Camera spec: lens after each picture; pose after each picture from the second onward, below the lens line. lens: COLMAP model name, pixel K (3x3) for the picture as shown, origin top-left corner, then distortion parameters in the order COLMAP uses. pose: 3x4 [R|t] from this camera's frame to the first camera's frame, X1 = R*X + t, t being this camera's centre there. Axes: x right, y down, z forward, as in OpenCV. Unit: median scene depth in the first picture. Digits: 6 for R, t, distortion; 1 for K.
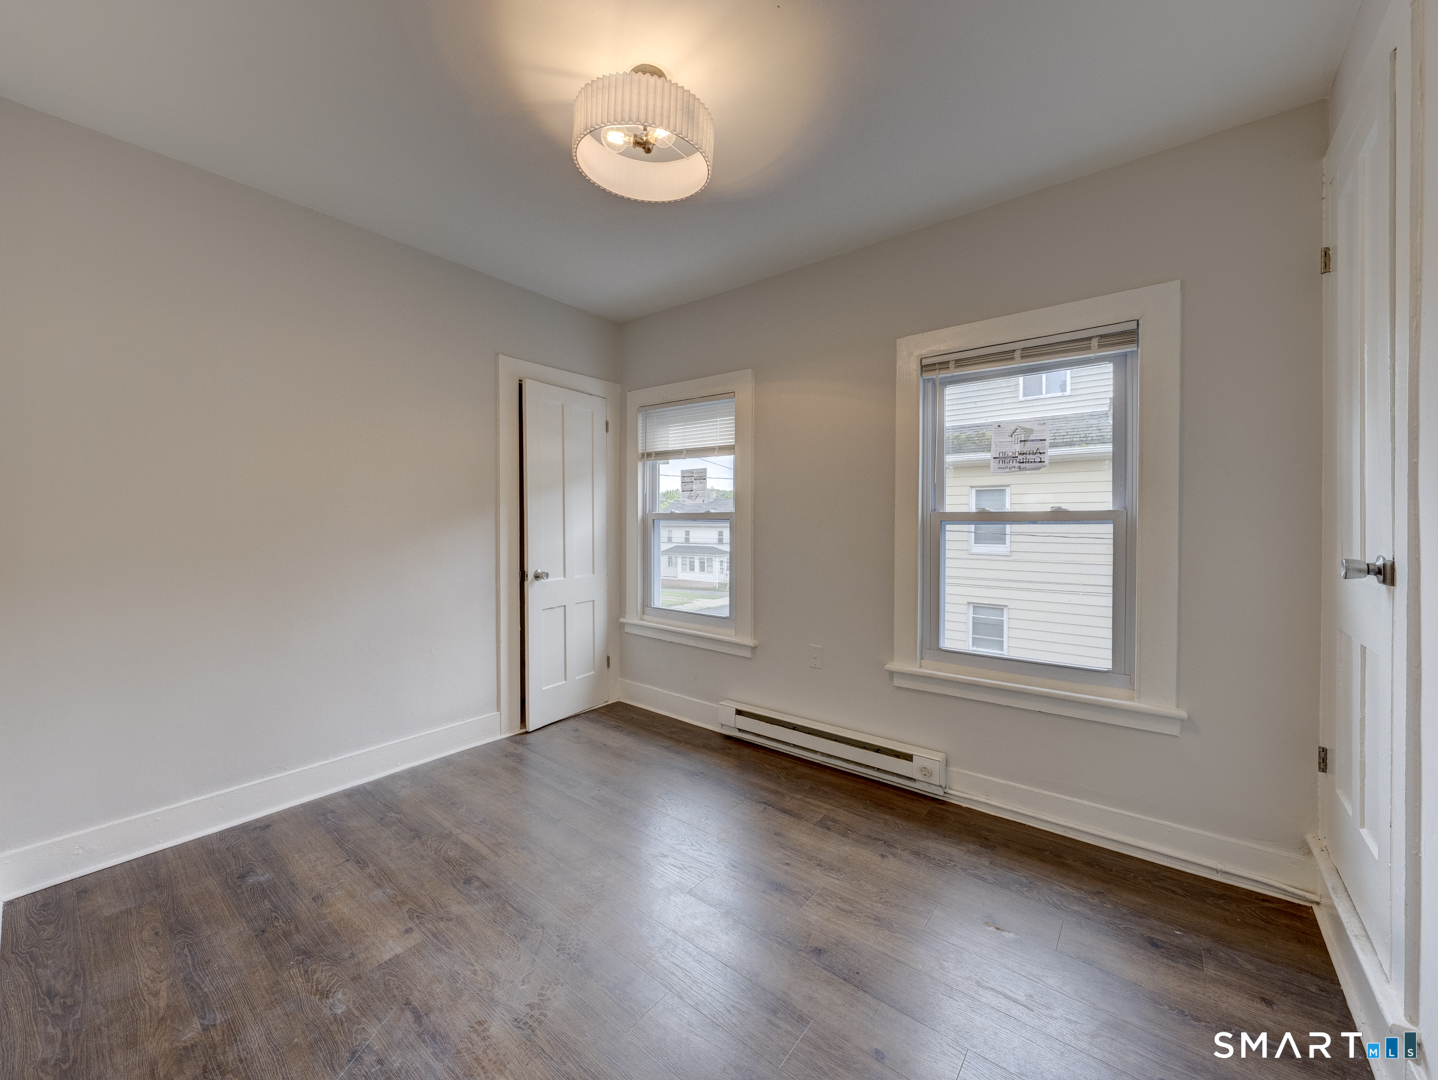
lens RADIAL K [[552.0, 0, 719.0], [0, 552.0, 540.0], [0, 0, 1]] dist [-0.002567, 0.000945]
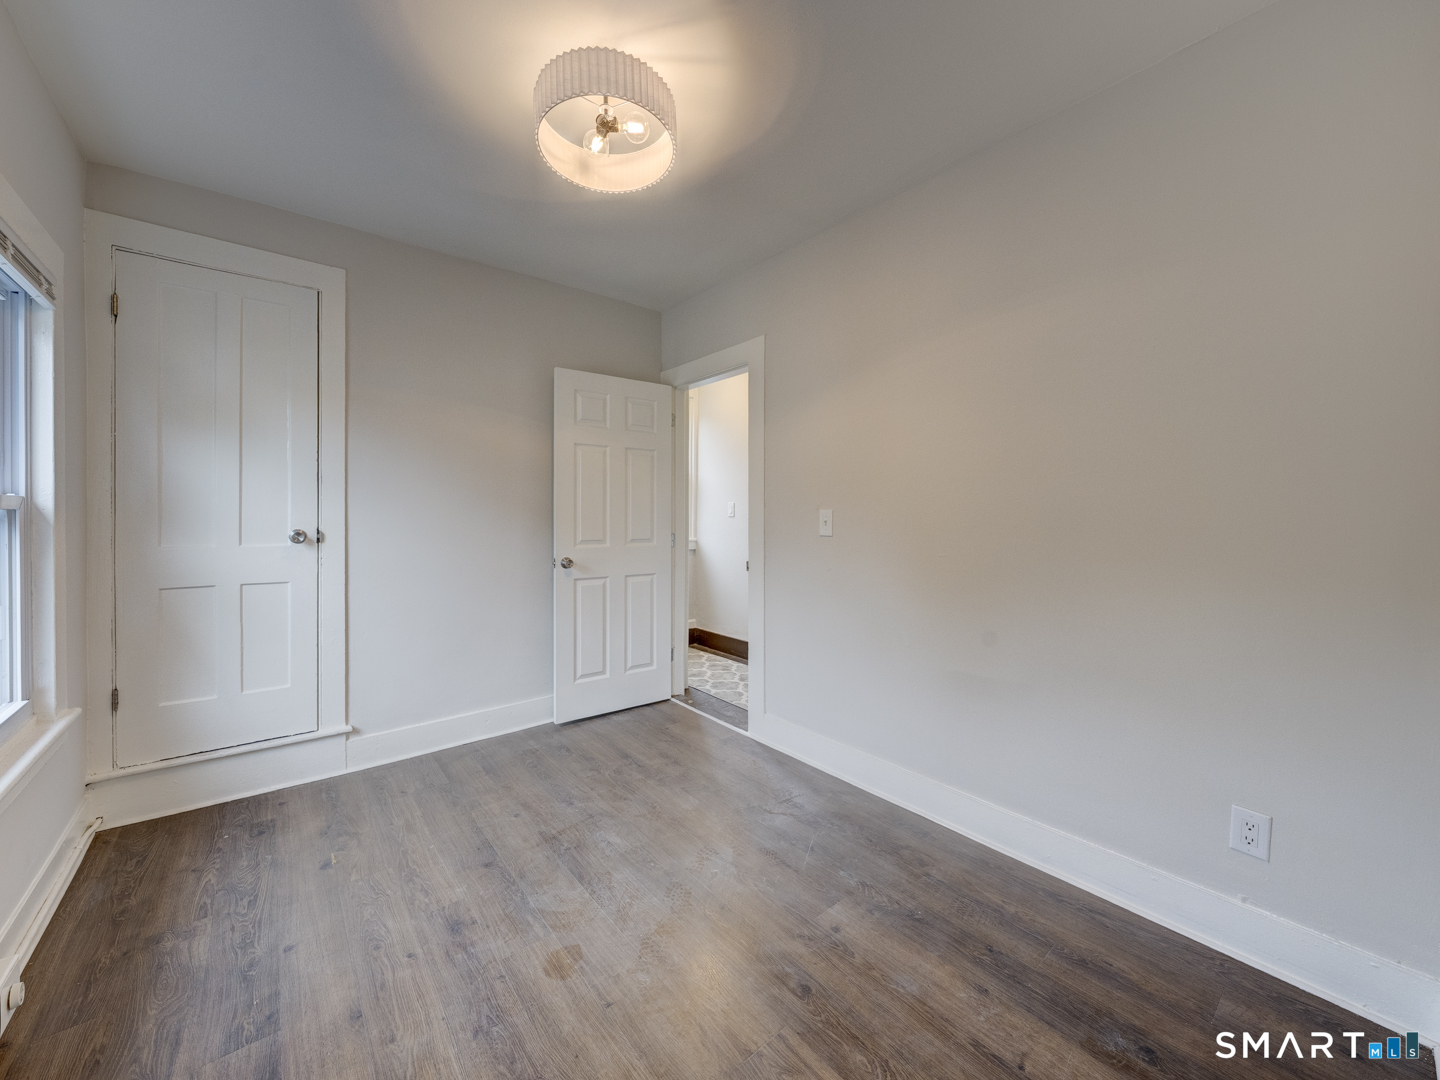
lens RADIAL K [[552.8, 0, 720.0], [0, 552.8, 540.0], [0, 0, 1]] dist [-0.002567, 0.000945]
pose [[-0.976440, -0.011440, 0.215487, -0.534299], [0.005226, 0.997047, 0.076612, -0.067304], [-0.215727, 0.075933, -0.973497, 1.853172]]
